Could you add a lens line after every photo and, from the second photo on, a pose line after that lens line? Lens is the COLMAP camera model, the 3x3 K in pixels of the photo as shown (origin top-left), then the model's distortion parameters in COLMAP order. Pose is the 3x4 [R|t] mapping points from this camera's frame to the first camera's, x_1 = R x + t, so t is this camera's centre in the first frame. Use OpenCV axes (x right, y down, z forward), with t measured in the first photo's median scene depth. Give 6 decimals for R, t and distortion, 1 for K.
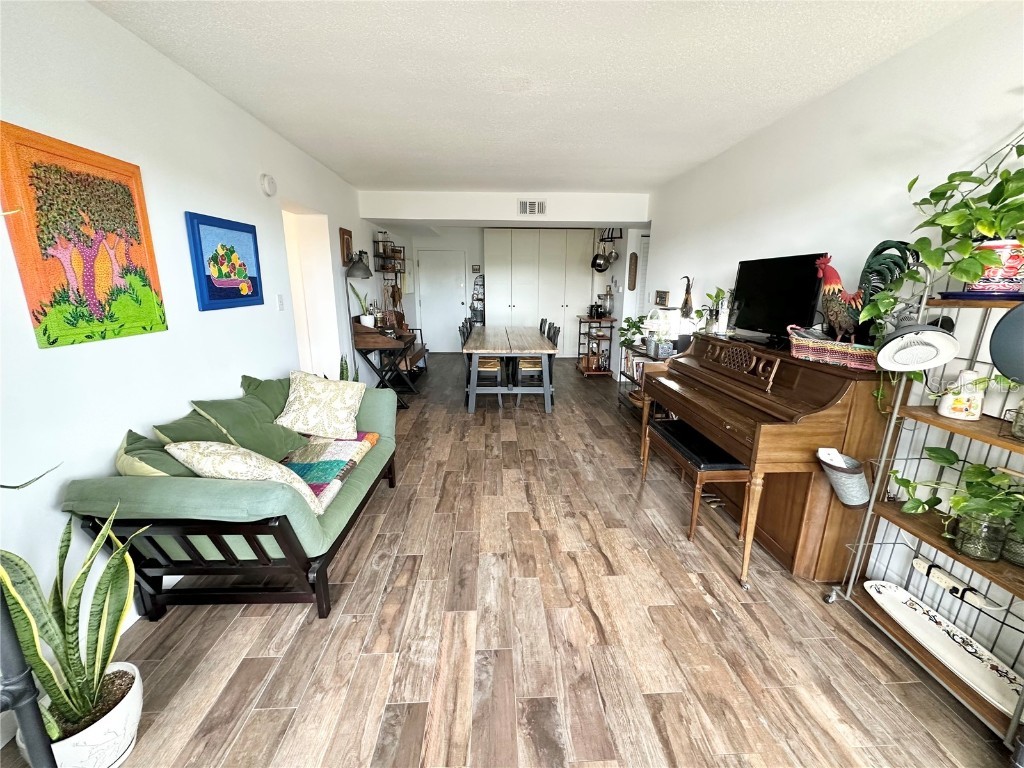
lens RADIAL K [[408.7, 0, 513.7], [0, 408.7, 383.1], [0, 0, 1]] dist [-0.002234, -0.000315]
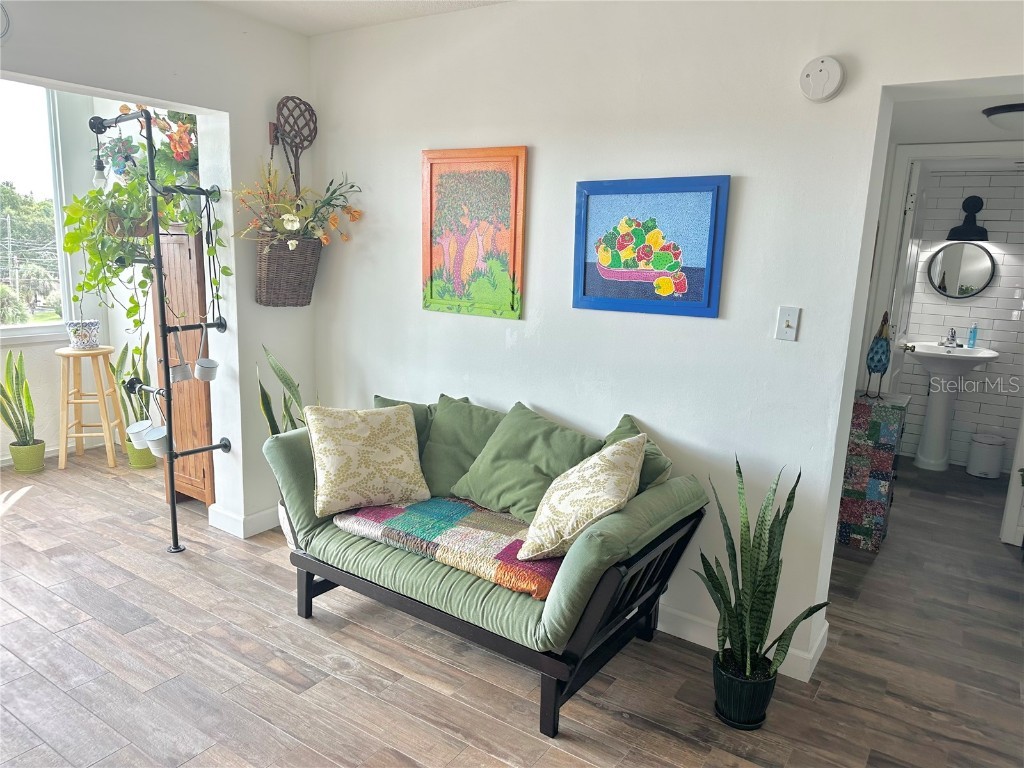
lens RADIAL K [[729.7, 0, 506.3], [0, 729.7, 385.9], [0, 0, 1]] dist [0.046580, -0.053905]
pose [[-0.605506, 0.122776, -0.786313, 0.531850], [-0.228138, 0.919784, 0.319296, -0.575192], [0.762441, 0.372724, -0.528925, 2.148245]]
